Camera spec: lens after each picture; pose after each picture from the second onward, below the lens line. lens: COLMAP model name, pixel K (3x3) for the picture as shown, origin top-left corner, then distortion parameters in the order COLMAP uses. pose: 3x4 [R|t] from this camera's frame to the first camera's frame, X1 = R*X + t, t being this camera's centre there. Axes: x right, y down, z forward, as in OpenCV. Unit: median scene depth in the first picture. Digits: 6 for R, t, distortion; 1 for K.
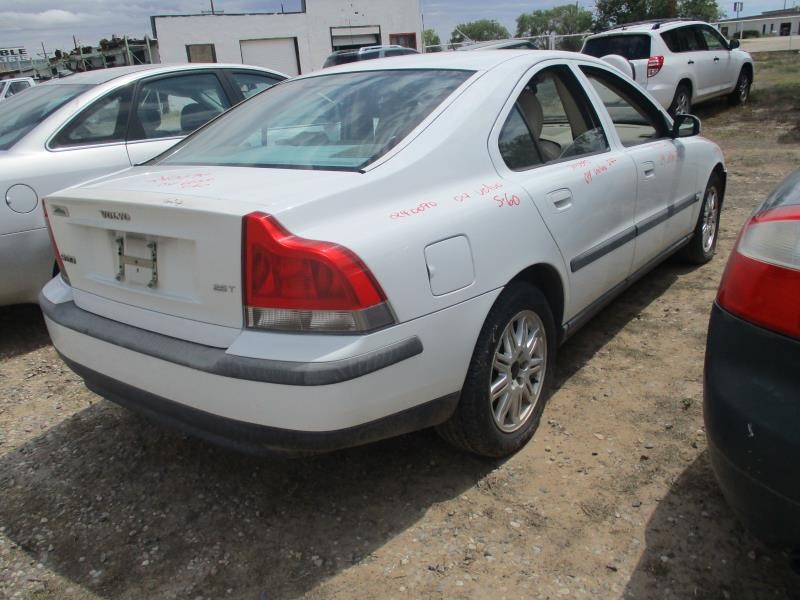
lens RADIAL K [[664.0, 0, 401.0], [0, 664.0, 298.6], [0, 0, 1]] dist [-0.031623, 0.011550]
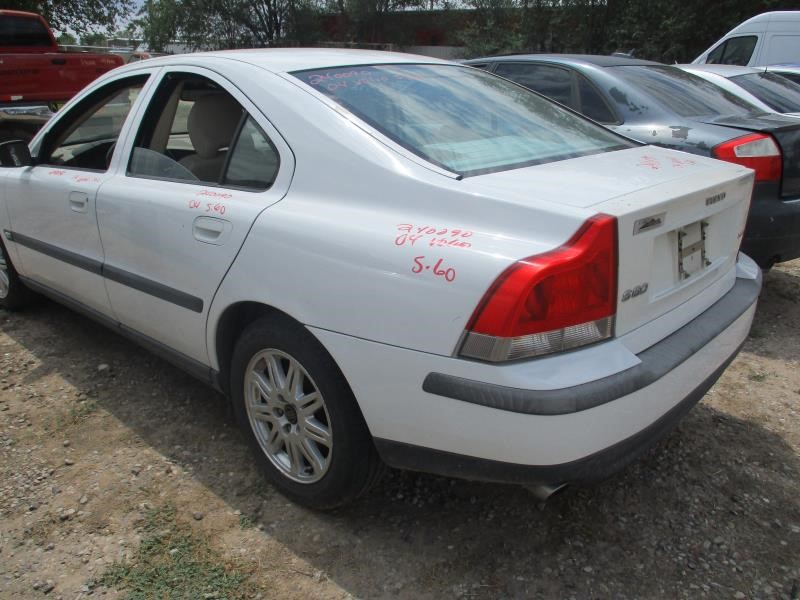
lens RADIAL K [[664.0, 0, 401.0], [0, 664.0, 298.6], [0, 0, 1]] dist [-0.031623, 0.011550]
pose [[0.098641, -0.255762, 0.961694, -0.276102], [0.304690, 0.927756, 0.215484, -0.064945], [-0.947330, 0.271763, 0.169443, 0.252967]]
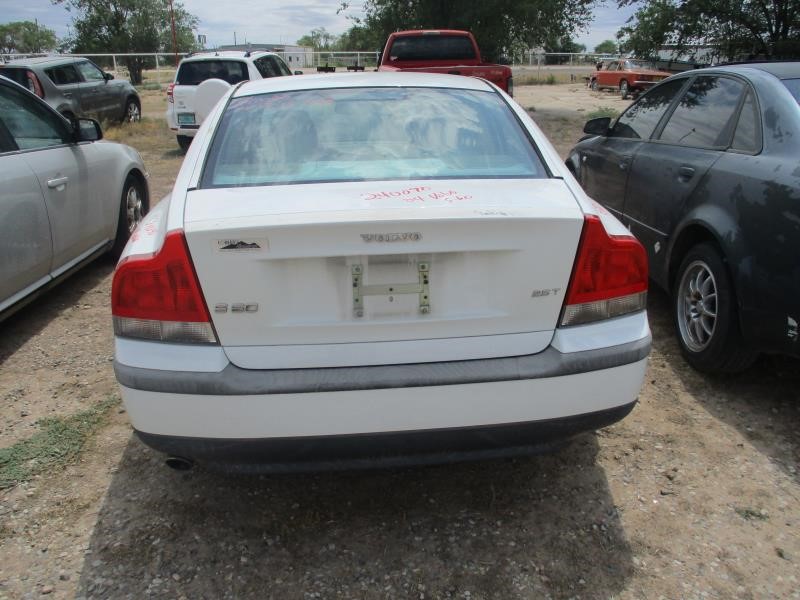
lens RADIAL K [[664.0, 0, 401.0], [0, 664.0, 298.6], [0, 0, 1]] dist [-0.031623, 0.011550]
pose [[0.739590, -0.156060, 0.654715, -0.195248], [0.178847, 0.983345, 0.032361, -0.014043], [-0.648861, 0.093160, 0.755183, 0.065610]]
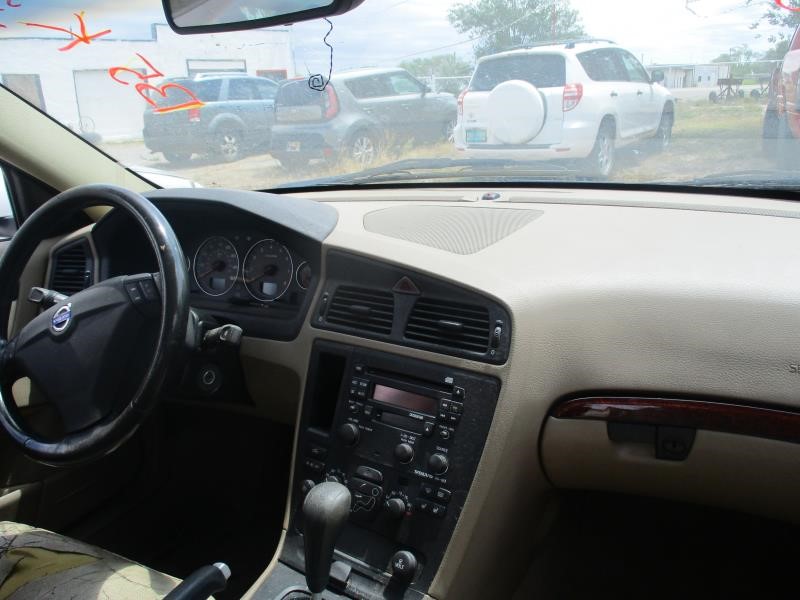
lens RADIAL K [[664.0, 0, 401.0], [0, 664.0, 298.6], [0, 0, 1]] dist [-0.031623, 0.011550]
pose [[0.985790, -0.018913, 0.166915, 0.067317], [0.029536, 0.997677, -0.061391, -0.086274], [-0.165366, 0.065449, 0.984058, 0.314595]]
